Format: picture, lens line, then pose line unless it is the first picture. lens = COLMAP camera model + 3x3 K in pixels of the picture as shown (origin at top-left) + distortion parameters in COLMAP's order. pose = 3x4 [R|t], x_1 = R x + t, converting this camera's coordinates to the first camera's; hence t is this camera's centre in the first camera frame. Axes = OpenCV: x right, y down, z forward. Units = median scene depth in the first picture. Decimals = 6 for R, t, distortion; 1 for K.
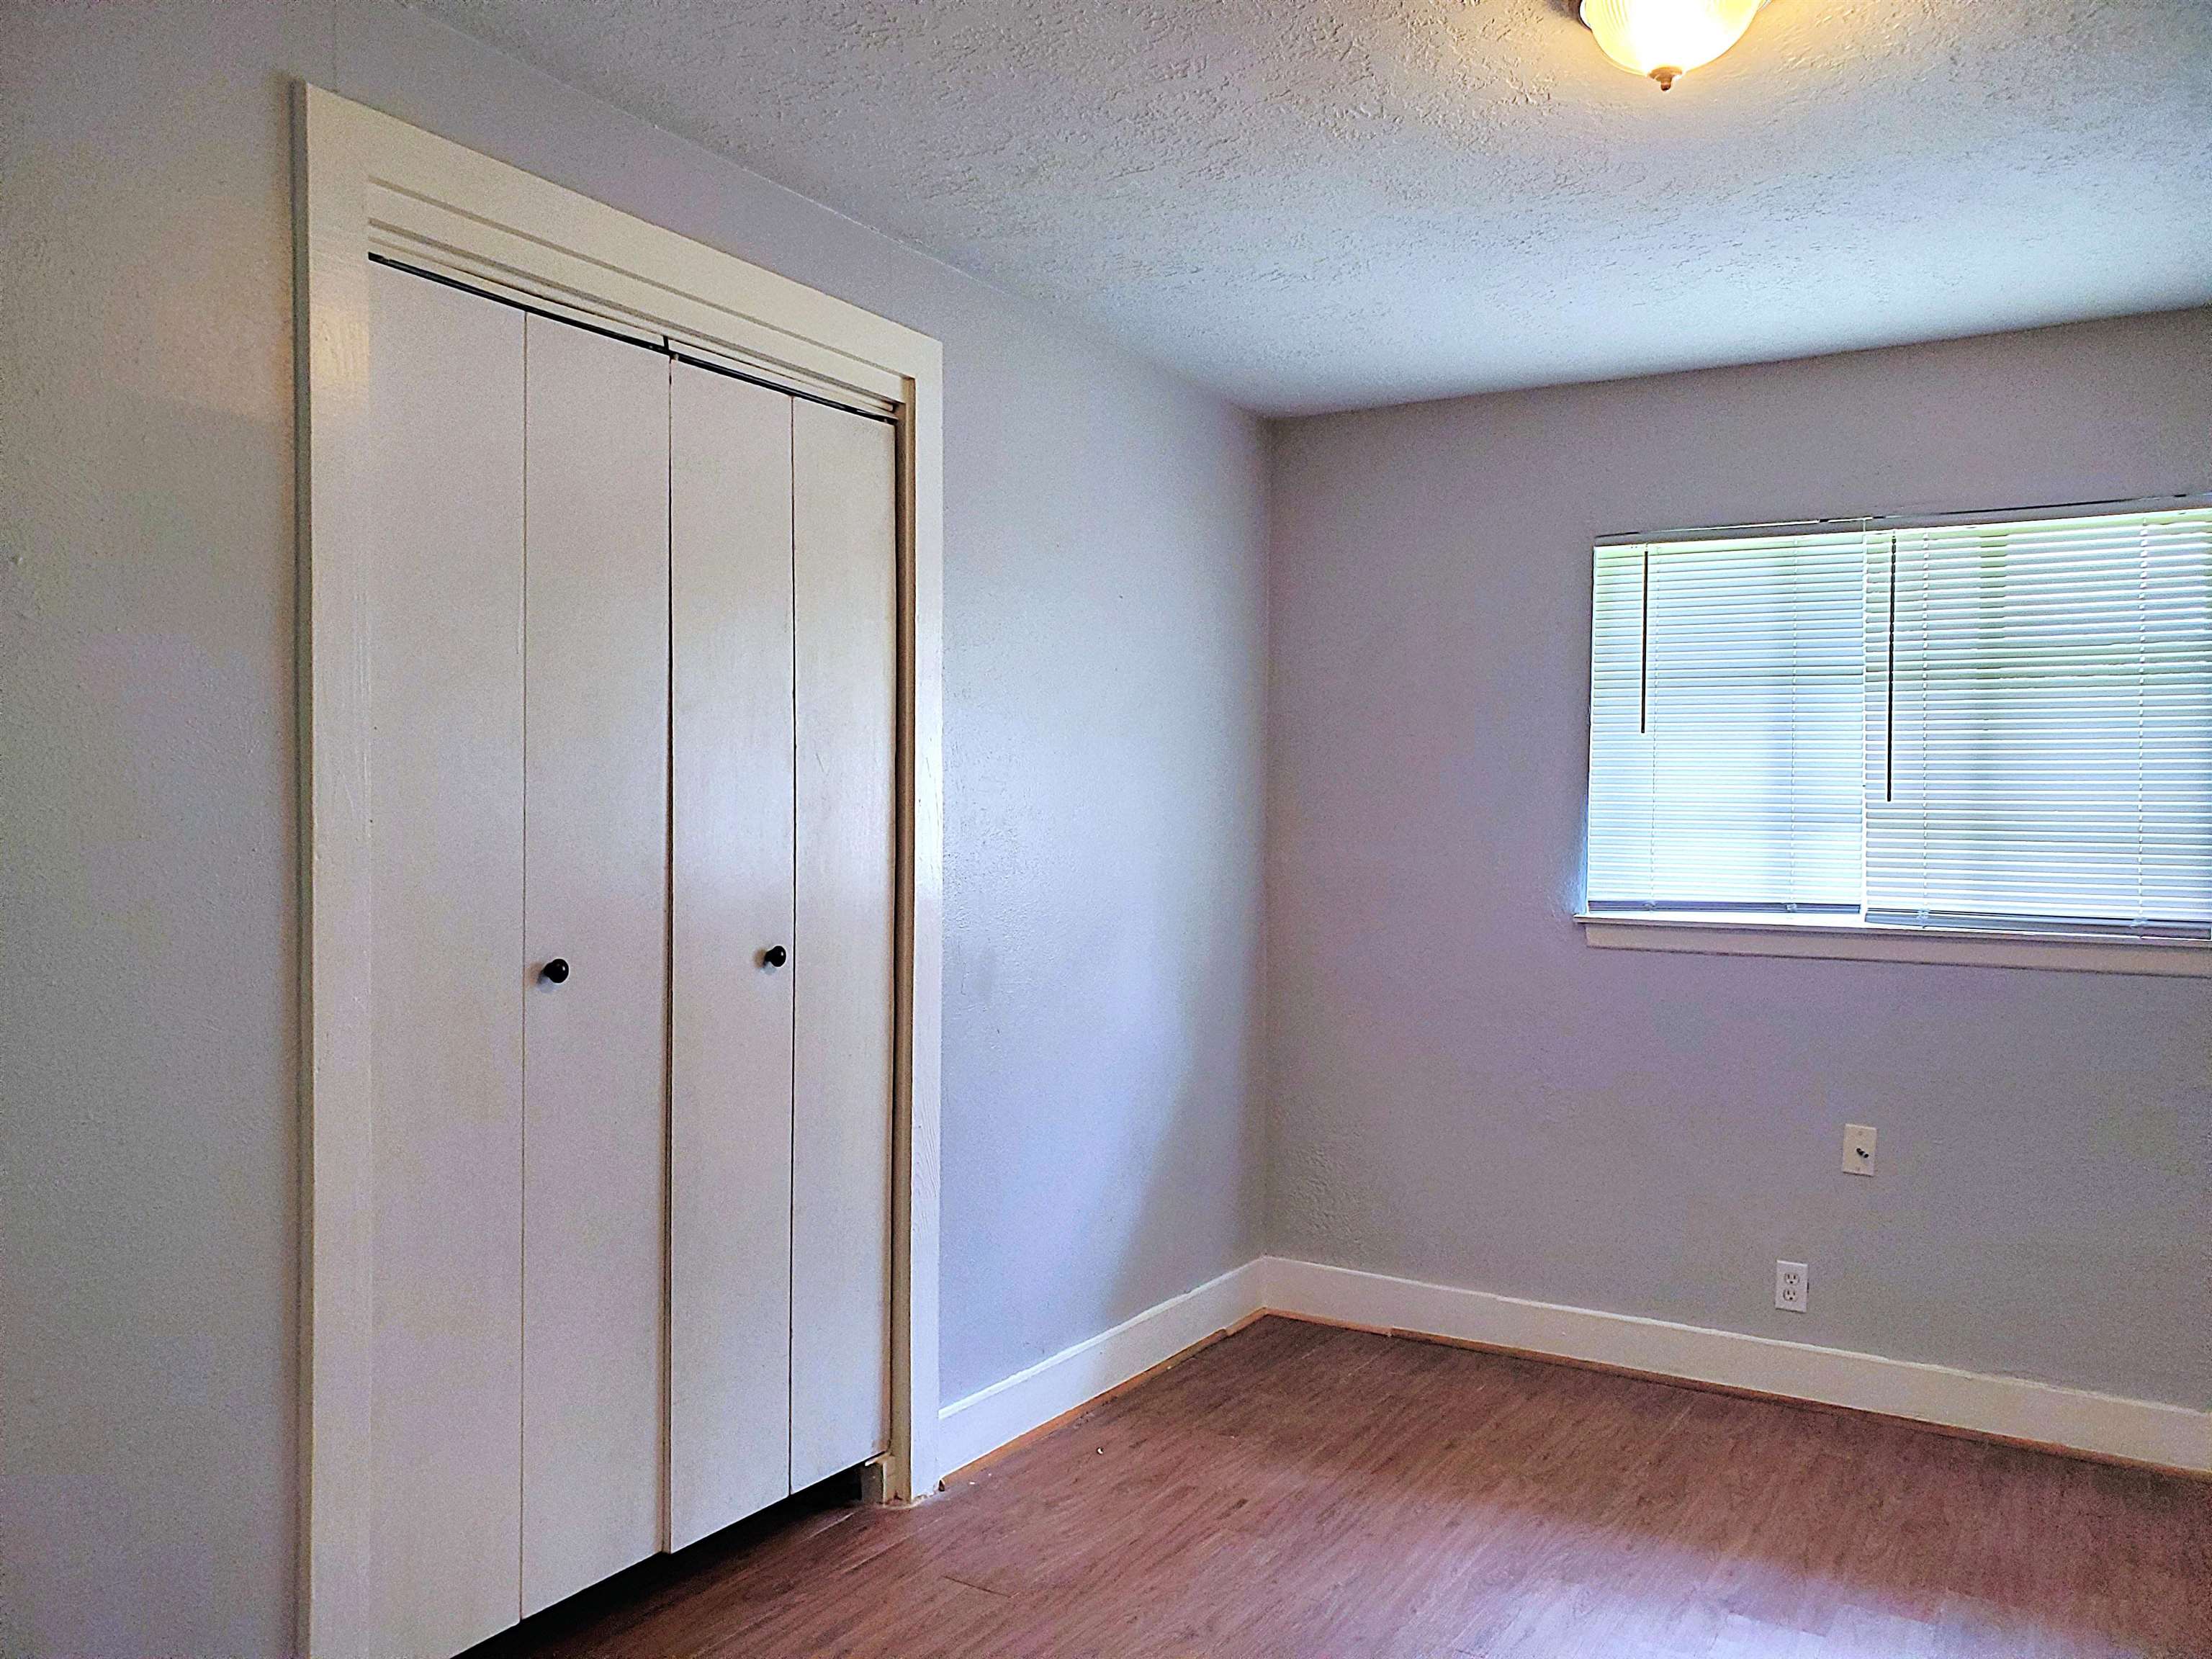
lens RADIAL K [[1775.6, 0, 1111.8], [0, 1775.6, 843.8], [0, 0, 1]] dist [0.029497, 0.004881]
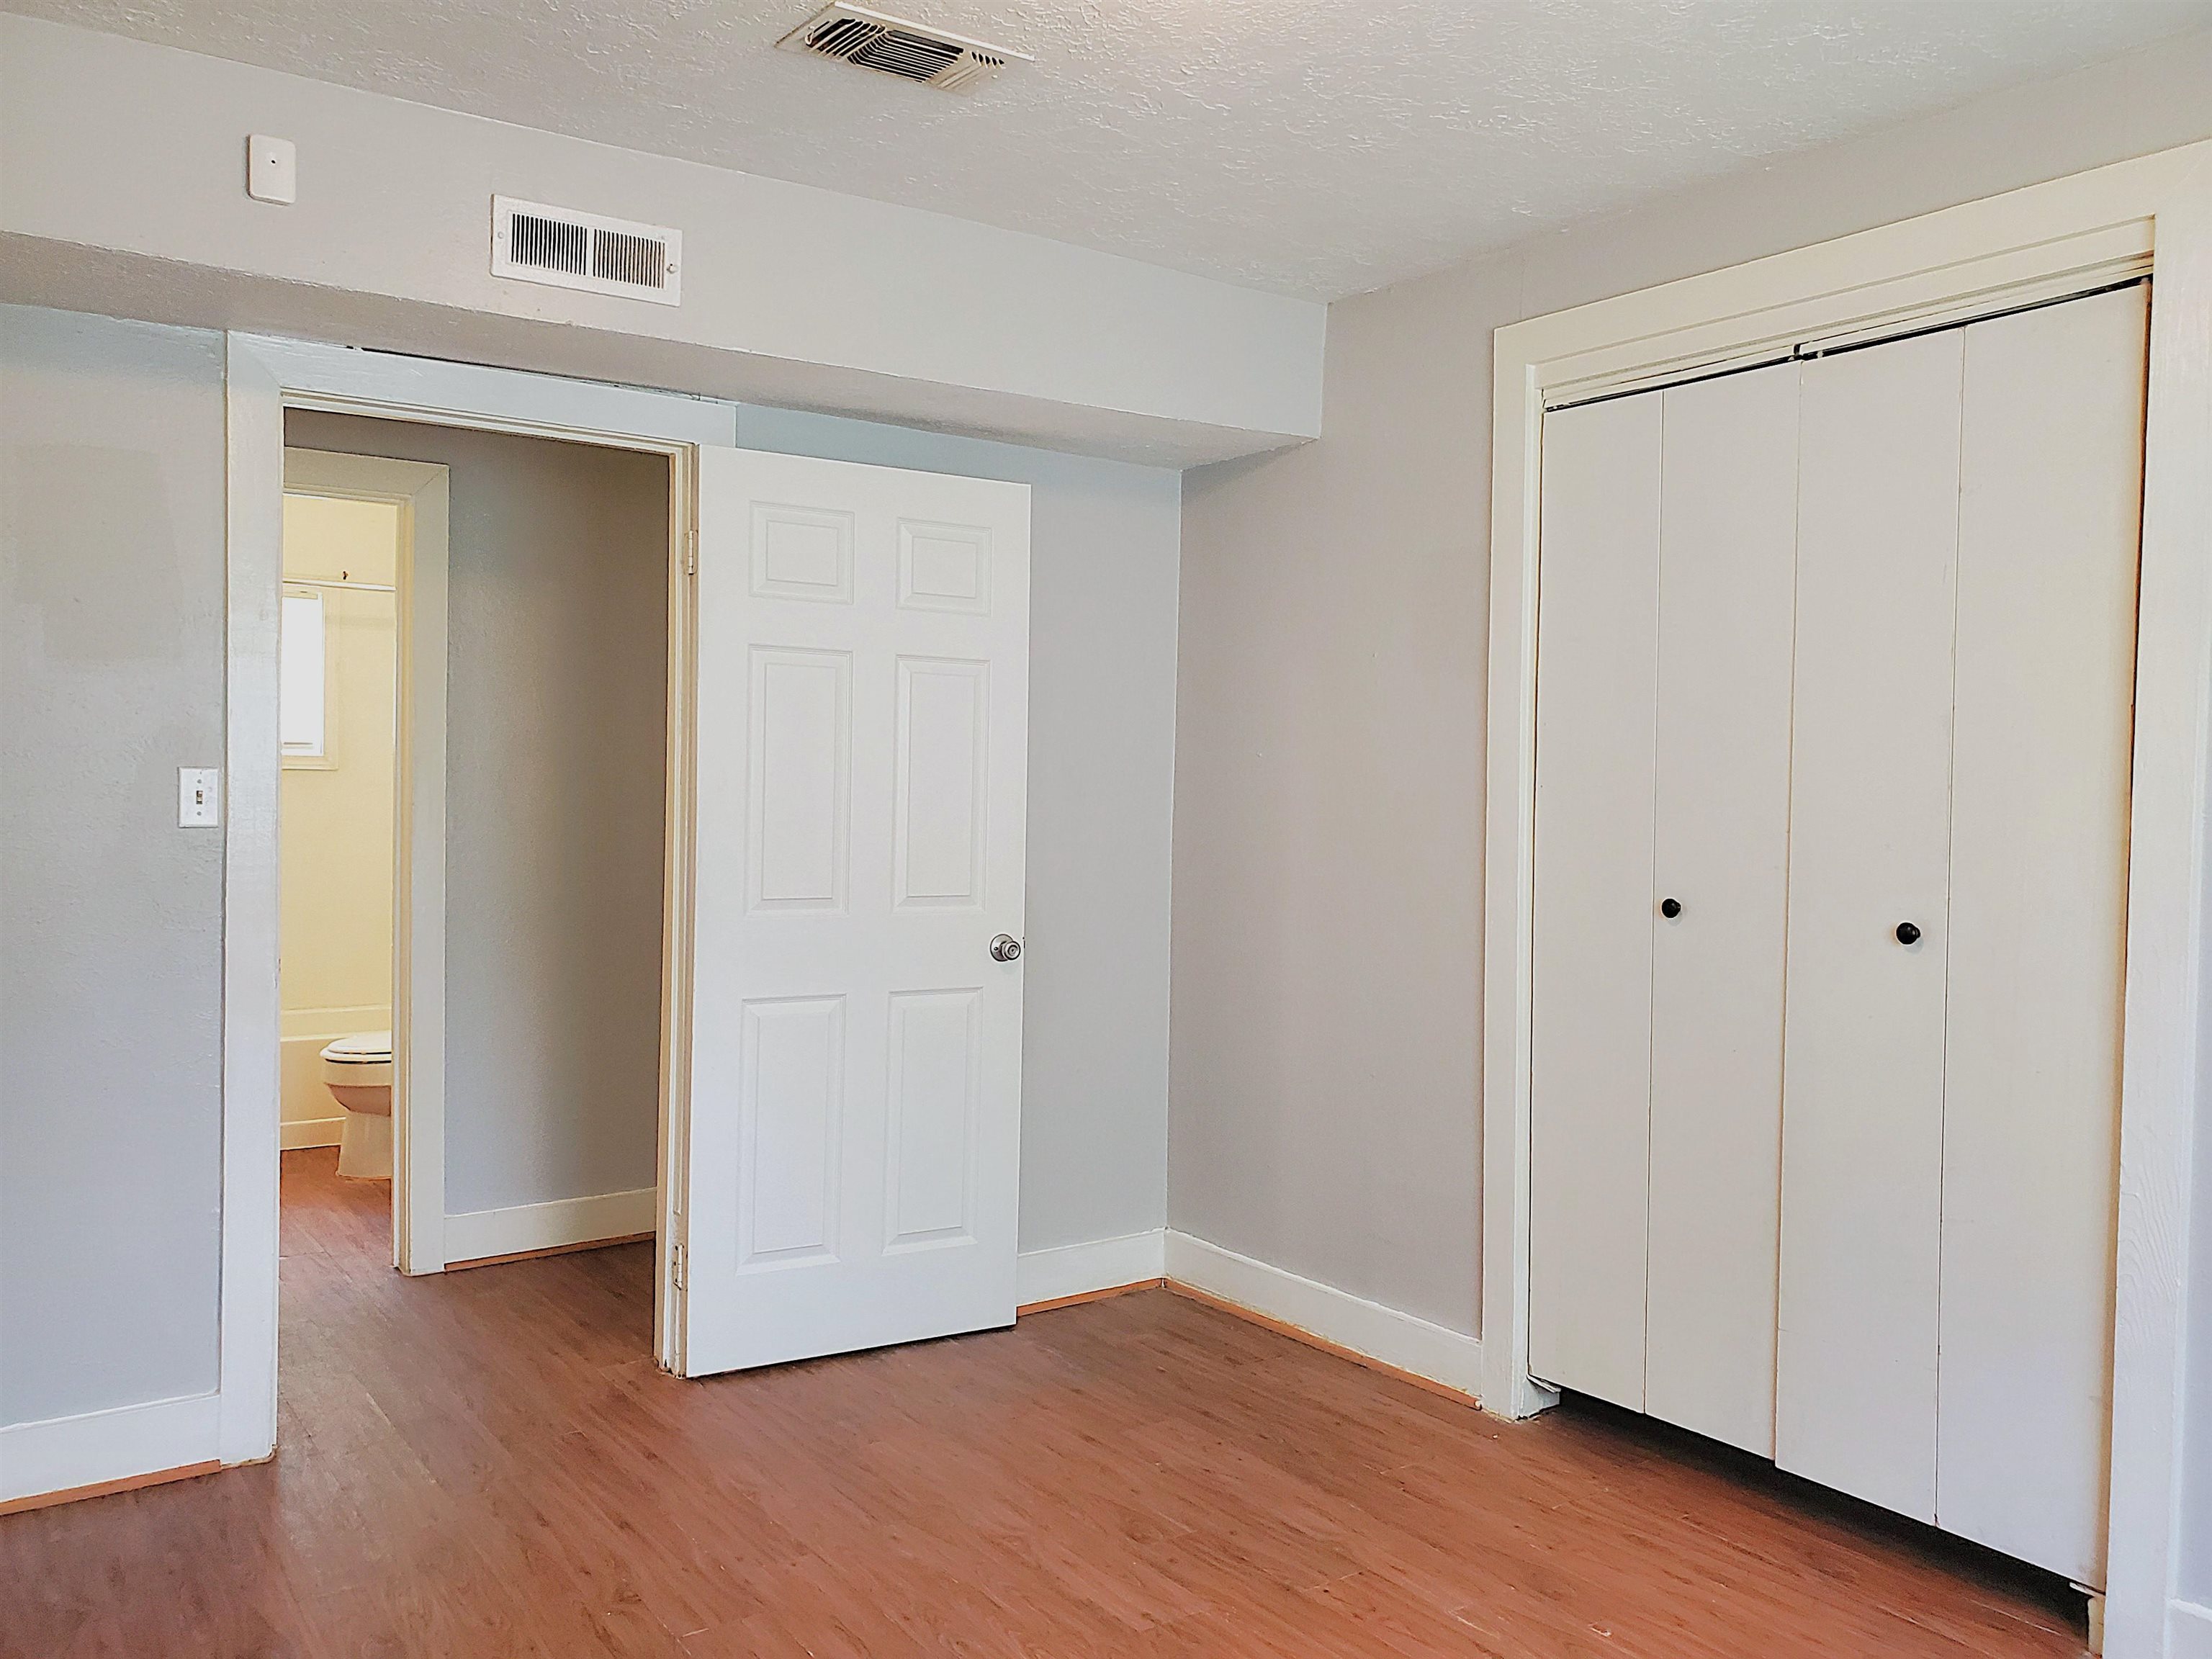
lens RADIAL K [[1775.6, 0, 1111.2], [0, 1775.6, 822.4], [0, 0, 1]] dist [0.029497, 0.004881]
pose [[-0.403124, -0.005287, -0.915130, 0.901709], [-0.039639, 0.999146, 0.011689, 0.011850], [0.914286, 0.040987, -0.402989, 1.048539]]
